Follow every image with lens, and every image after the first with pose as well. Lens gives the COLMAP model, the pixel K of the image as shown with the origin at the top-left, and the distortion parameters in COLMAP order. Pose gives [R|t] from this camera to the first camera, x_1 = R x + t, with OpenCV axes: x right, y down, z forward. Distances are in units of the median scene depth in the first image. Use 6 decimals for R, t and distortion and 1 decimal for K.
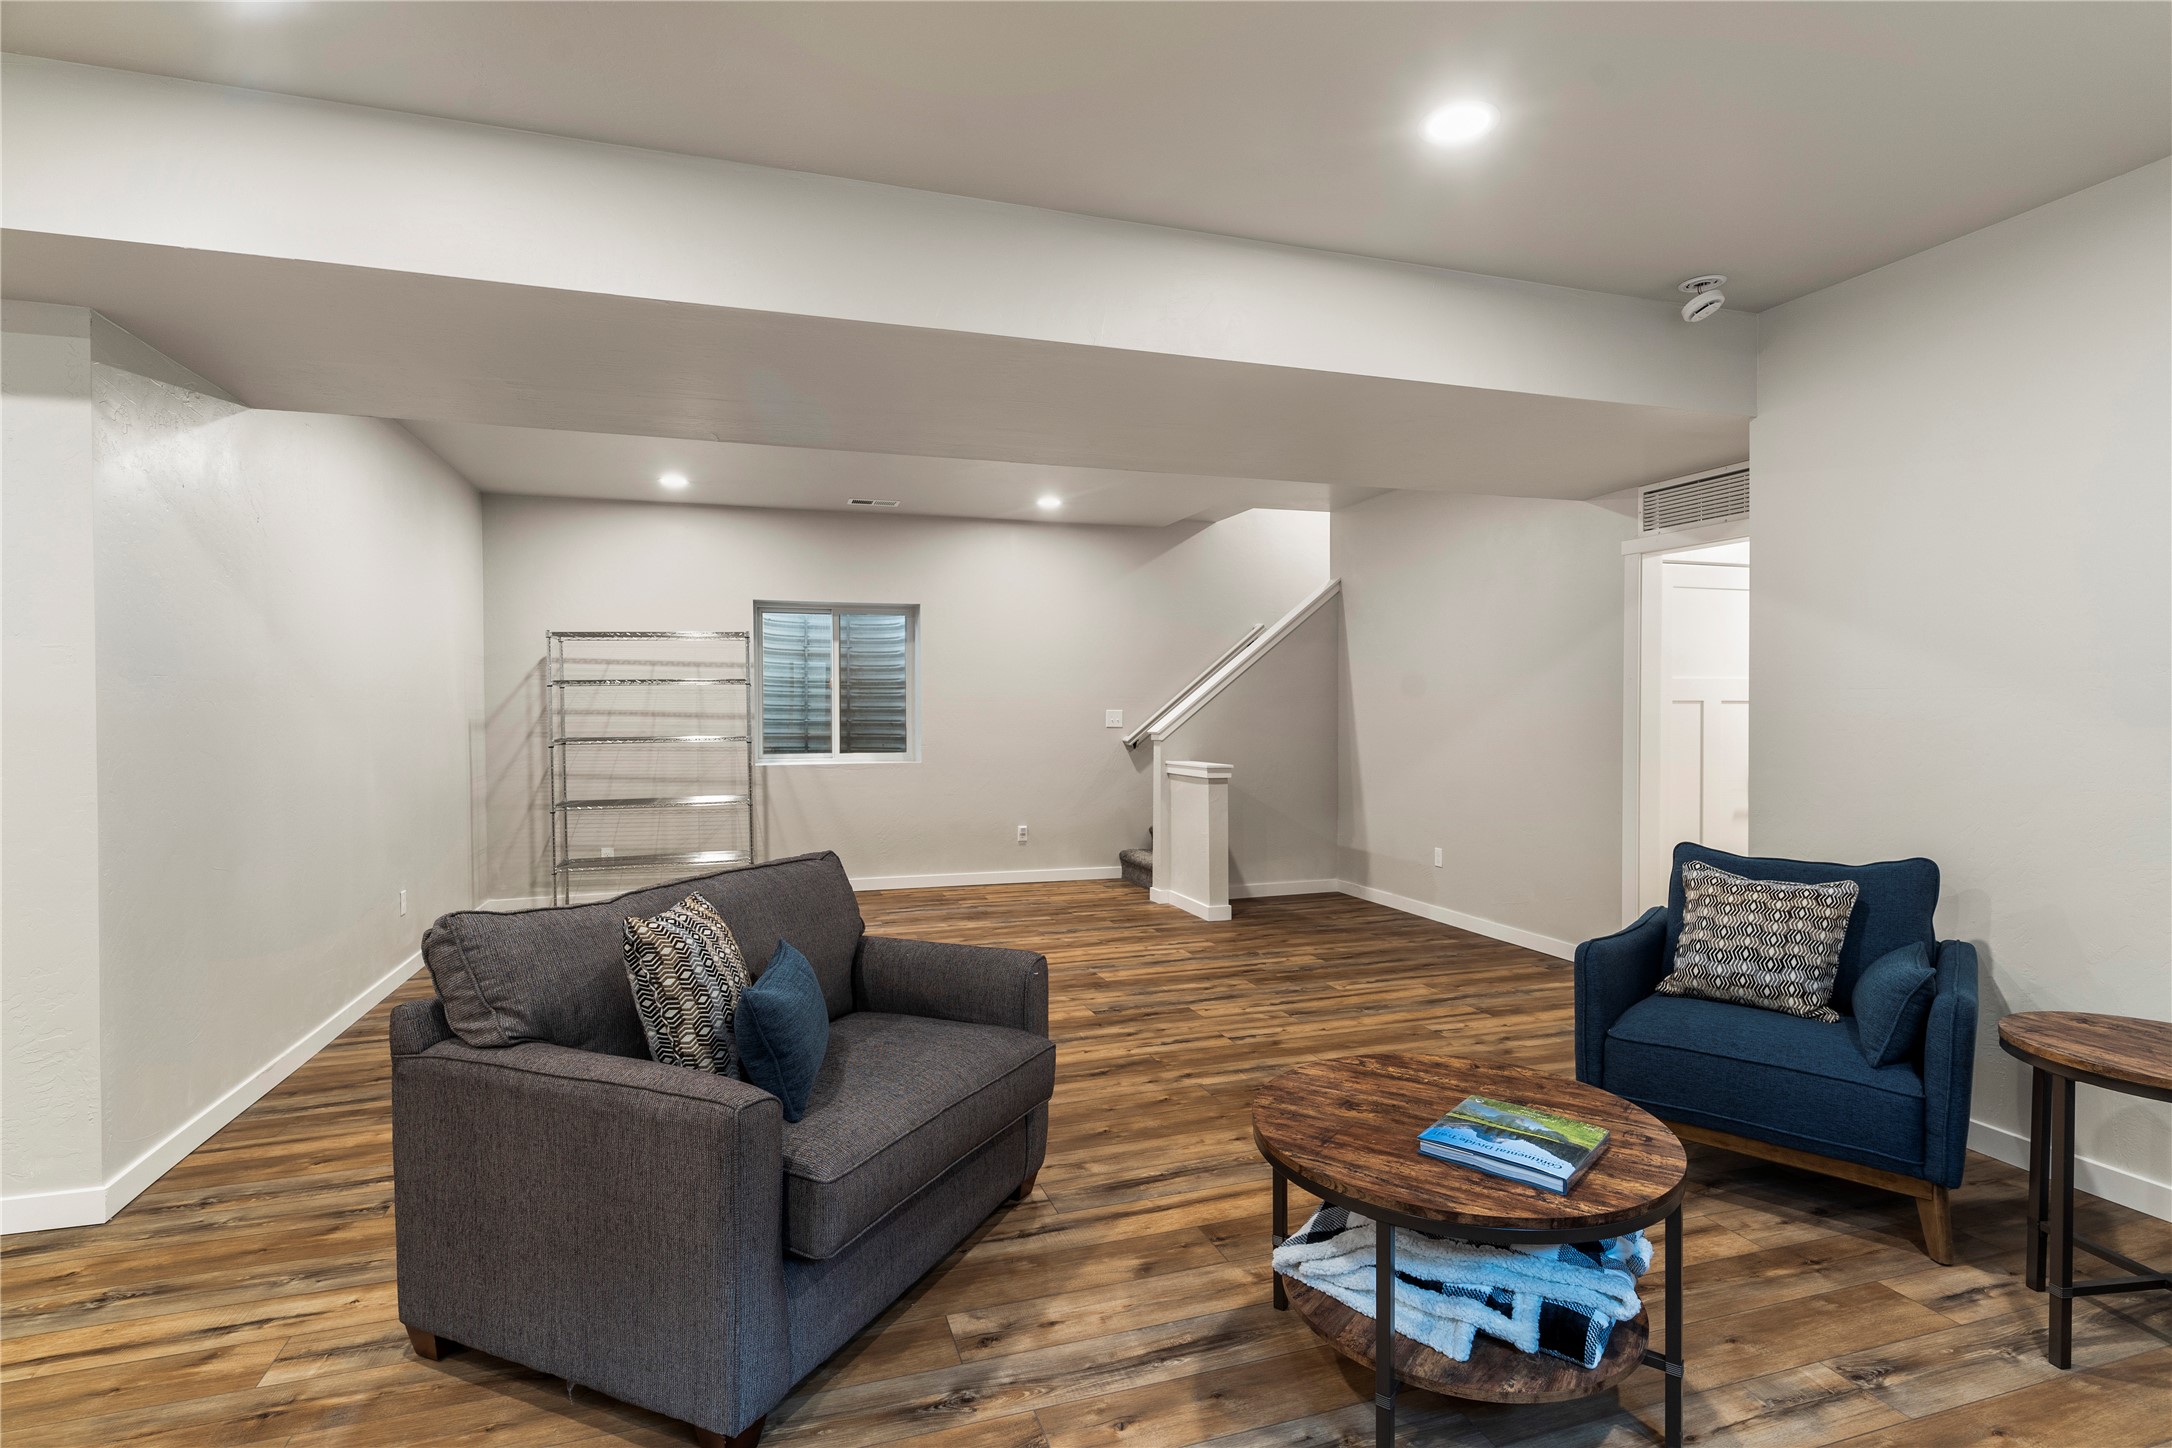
lens RADIAL K [[1056.4, 0, 1089.5], [0, 1056.4, 728.7], [0, 0, 1]] dist [-0.001342, 0.000358]
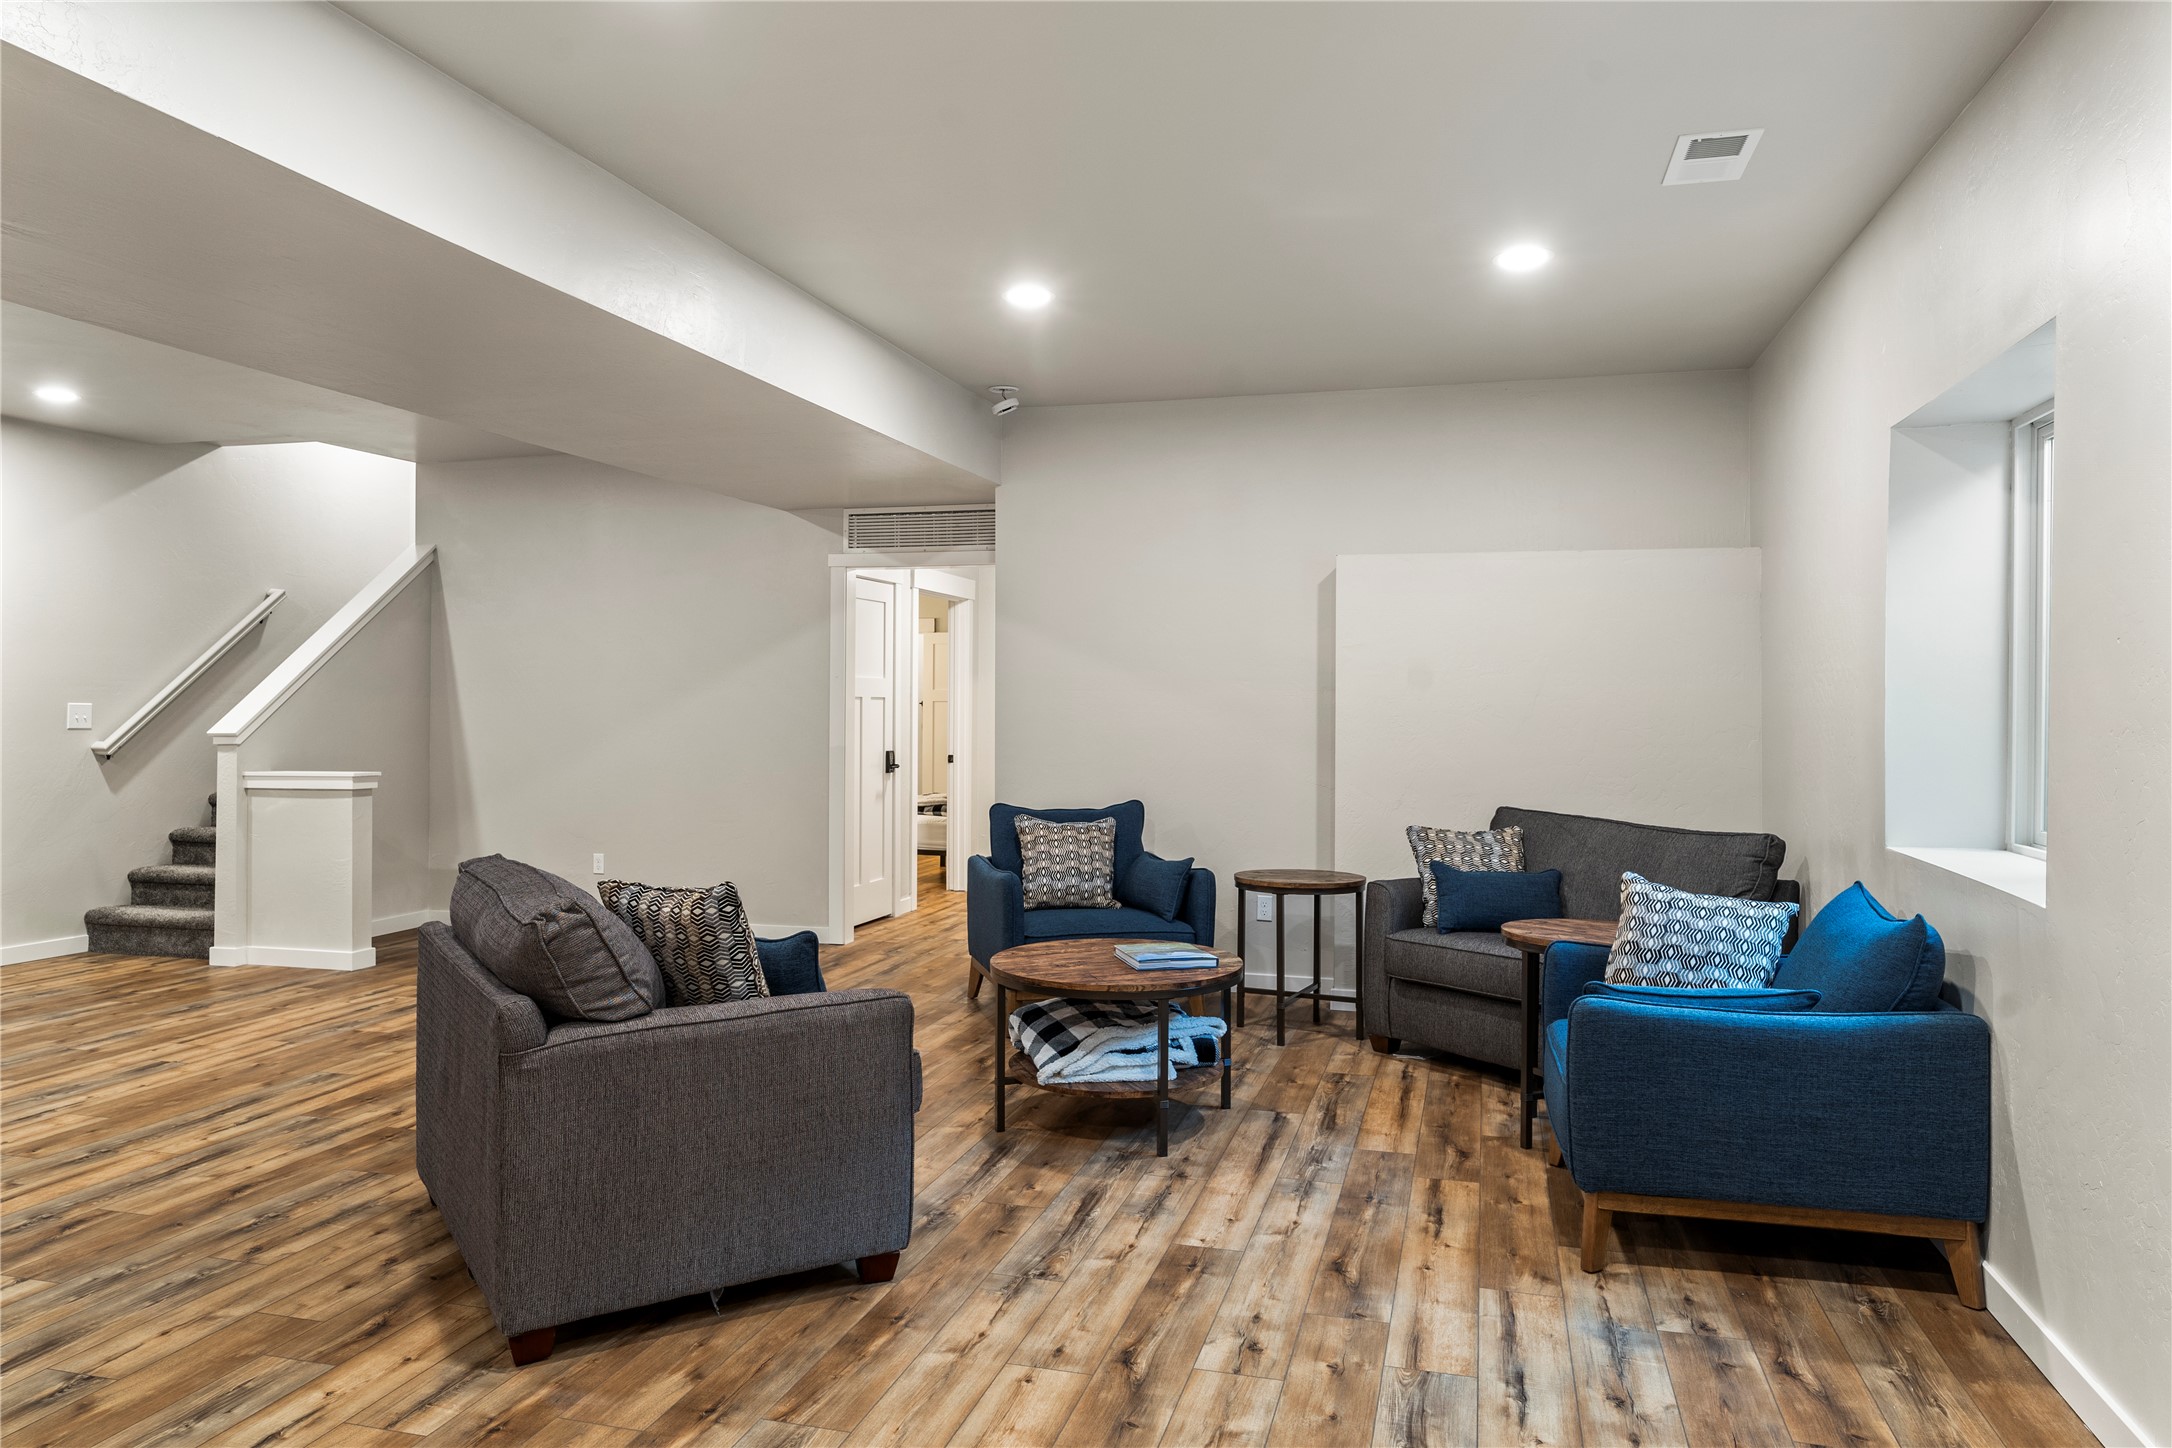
lens RADIAL K [[1435.1, 0, 1082.5], [0, 1435.1, 704.1], [0, 0, 1]] dist [-0.000598, 0.002236]
pose [[0.558428, 0.004519, 0.829541, -1.032490], [0.012305, 0.999830, -0.013731, 0.009255], [-0.829462, 0.017875, 0.558277, -0.122795]]
